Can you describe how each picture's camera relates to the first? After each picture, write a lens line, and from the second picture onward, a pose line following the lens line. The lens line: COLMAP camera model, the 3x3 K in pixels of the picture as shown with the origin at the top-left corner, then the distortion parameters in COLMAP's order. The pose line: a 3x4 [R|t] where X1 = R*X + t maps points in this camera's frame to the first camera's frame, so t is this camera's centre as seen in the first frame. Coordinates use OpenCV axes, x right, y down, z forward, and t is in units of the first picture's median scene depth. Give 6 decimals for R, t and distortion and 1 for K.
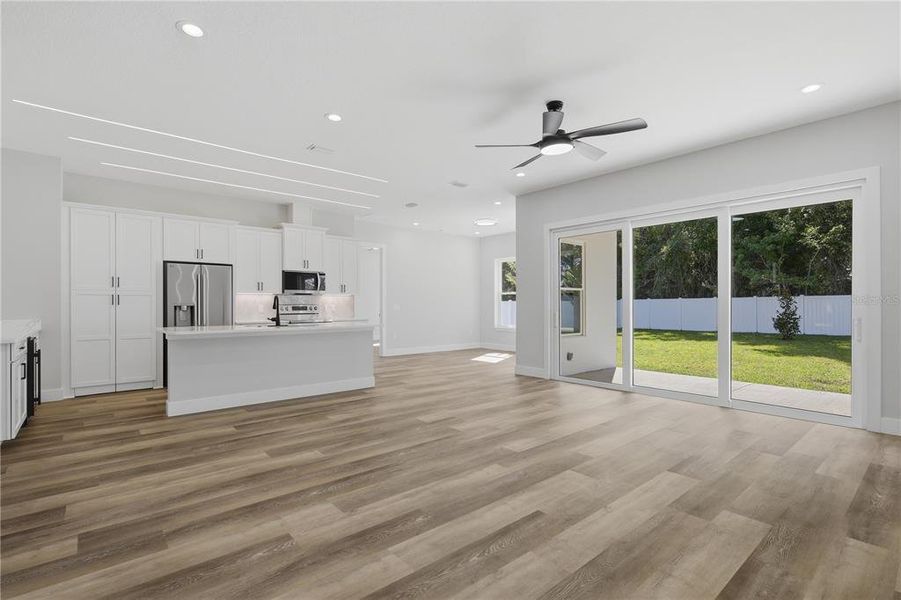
lens RADIAL K [[424.3, 0, 451.4], [0, 424.3, 308.9], [0, 0, 1]] dist [-0.001361, 0.000365]
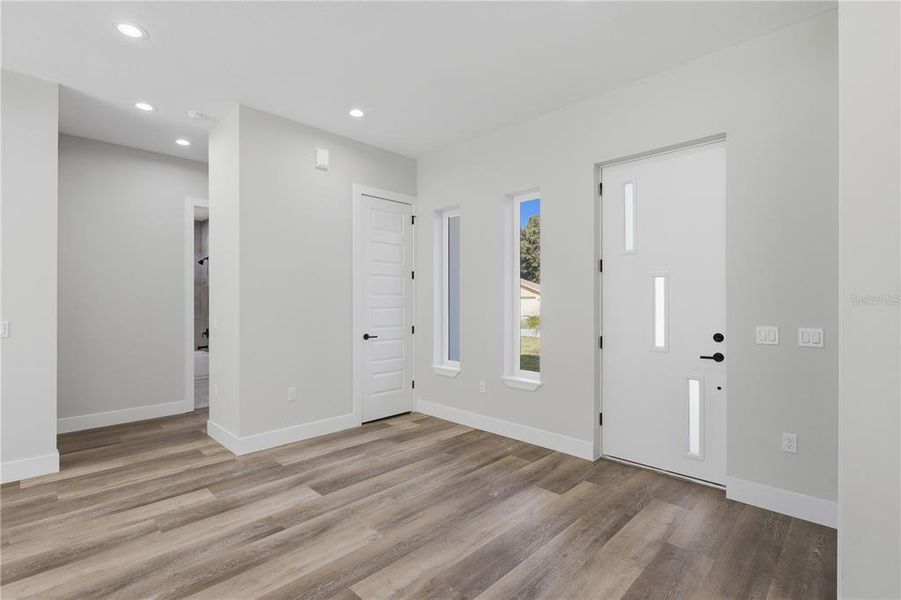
lens RADIAL K [[417.2, 0, 447.2], [0, 417.2, 299.1], [0, 0, 1]] dist [-0.002824, -0.000308]
pose [[-0.996565, 0.000655, -0.082812, -0.500167], [0.000501, 0.999998, 0.001877, -0.038742], [0.082813, 0.001829, -0.996563, 0.954102]]
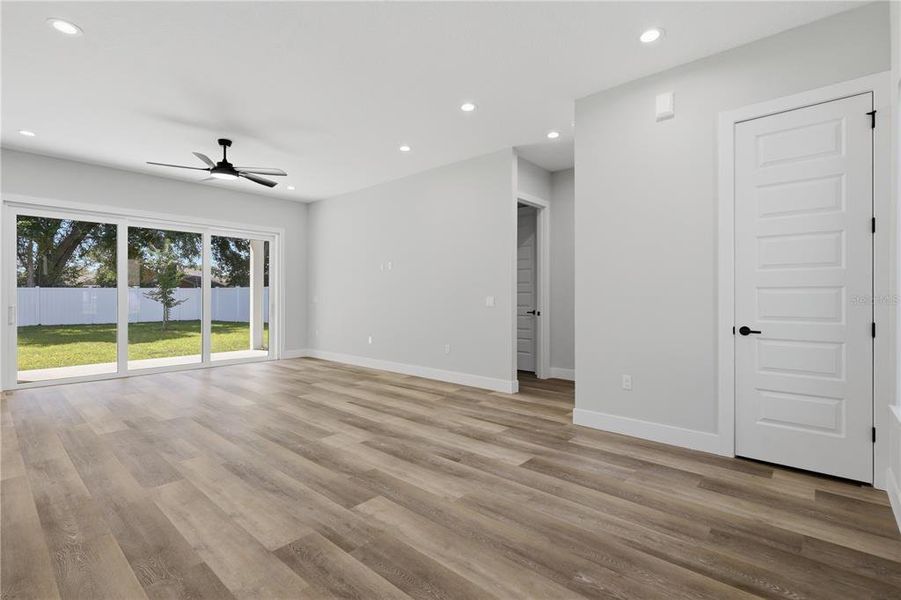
lens RADIAL K [[417.2, 0, 447.2], [0, 417.2, 299.1], [0, 0, 1]] dist [-0.002824, -0.000308]
pose [[-0.135185, -0.005436, 0.990805, -1.033901], [0.008053, 0.999946, 0.006585, -0.003694], [-0.990788, 0.008869, -0.135134, 0.469217]]
